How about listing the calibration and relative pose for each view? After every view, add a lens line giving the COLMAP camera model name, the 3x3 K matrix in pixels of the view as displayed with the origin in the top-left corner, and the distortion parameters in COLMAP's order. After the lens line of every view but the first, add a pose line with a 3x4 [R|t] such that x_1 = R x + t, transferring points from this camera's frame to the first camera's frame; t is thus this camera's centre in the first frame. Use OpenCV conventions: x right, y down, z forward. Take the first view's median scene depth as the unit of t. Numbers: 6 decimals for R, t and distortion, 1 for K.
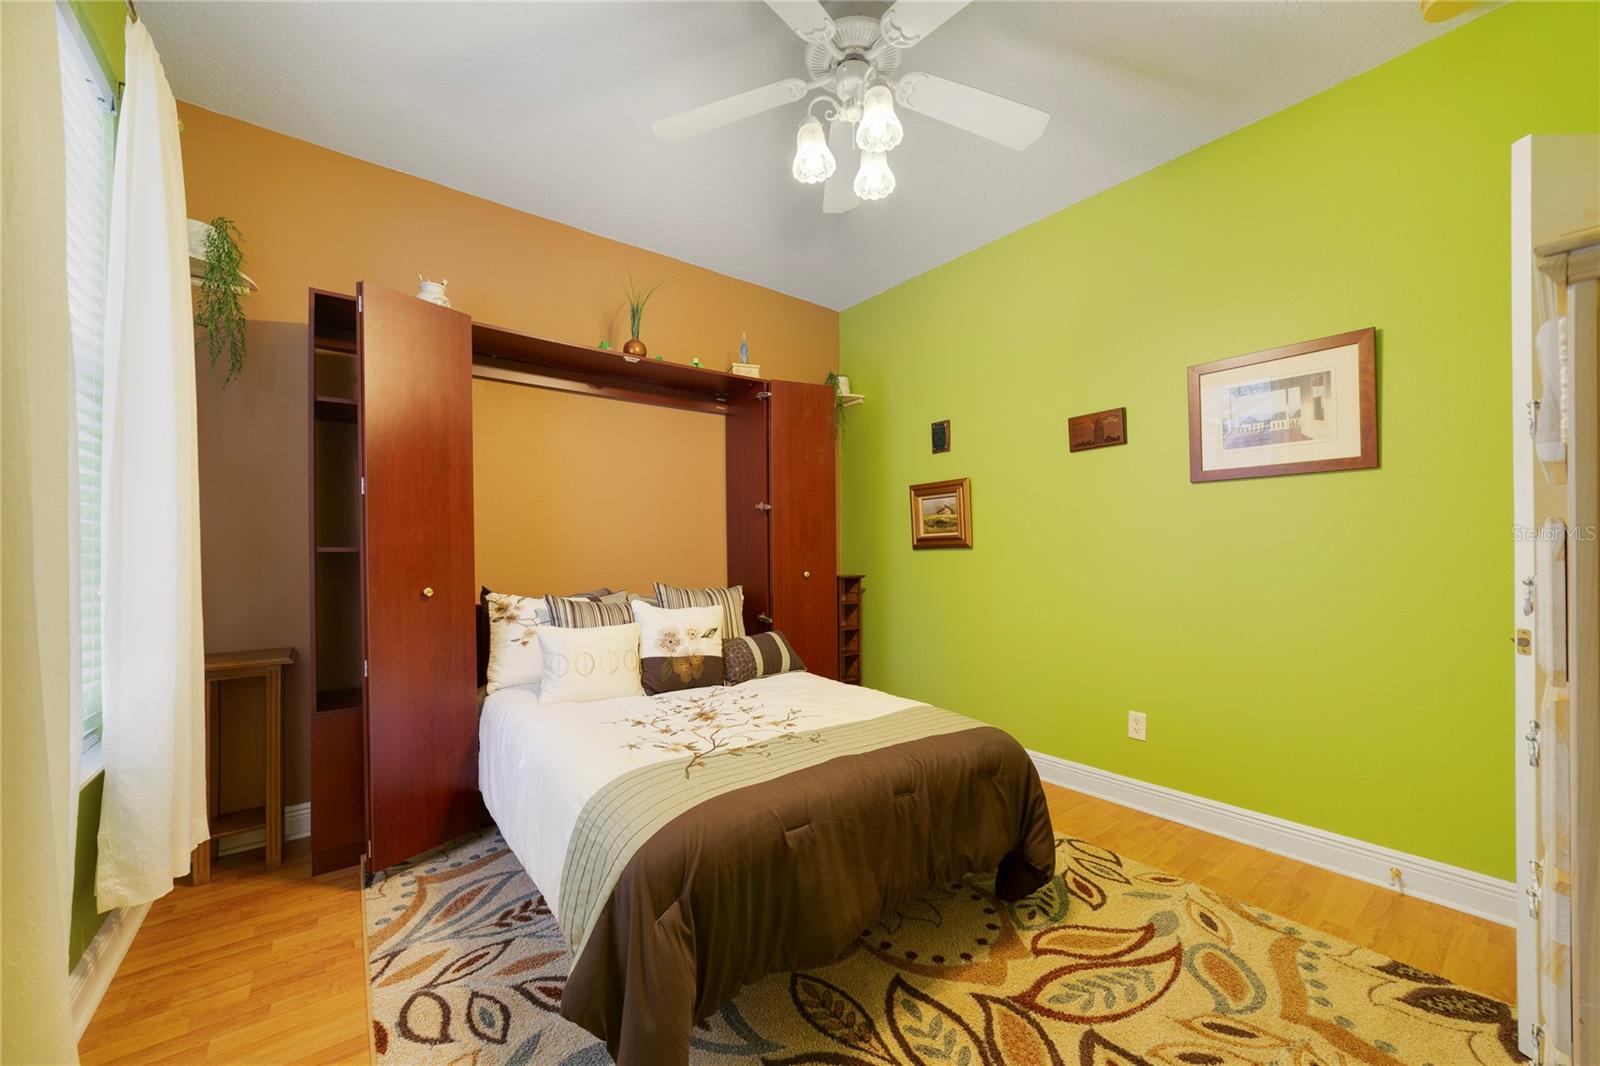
lens RADIAL K [[615.6, 0, 805.3], [0, 615.6, 541.5], [0, 0, 1]] dist [-0.003194, -0.000117]
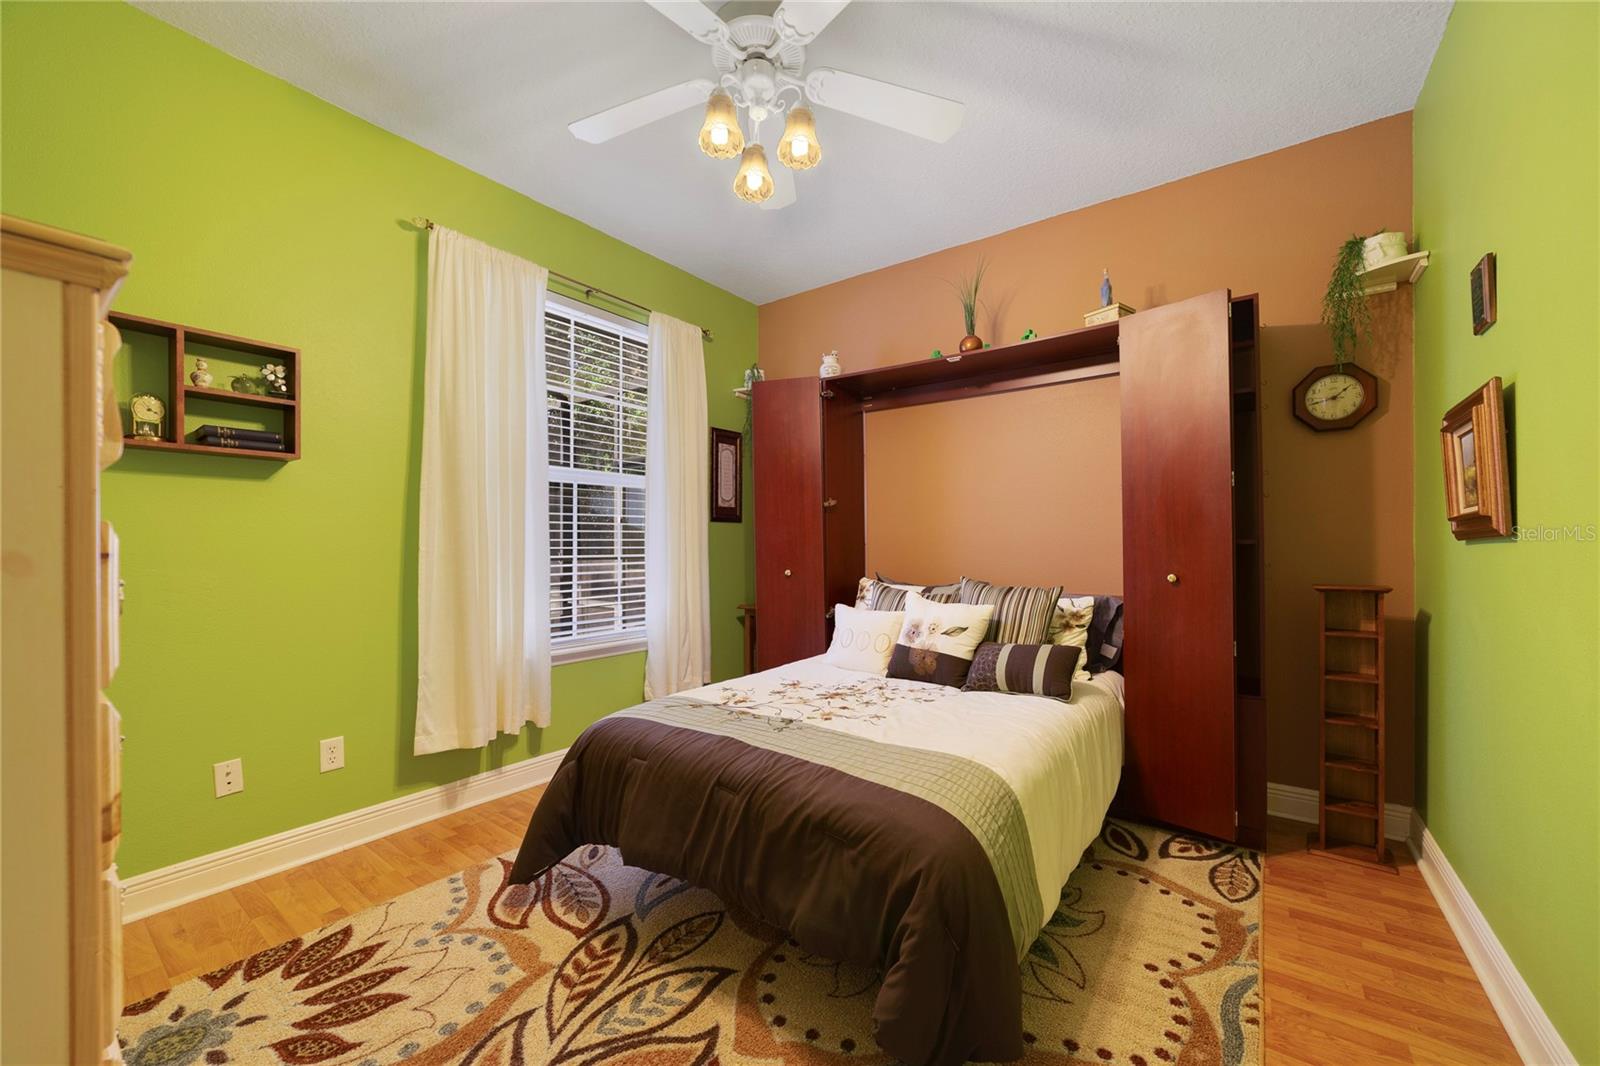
lens RADIAL K [[615.6, 0, 802.1], [0, 615.6, 541.3], [0, 0, 1]] dist [-0.003194, -0.000117]
pose [[0.268563, -0.004332, -0.963252, 1.064712], [0.017457, 0.999848, 0.000371, 0.007028], [0.963104, -0.016916, 0.268597, 0.786869]]
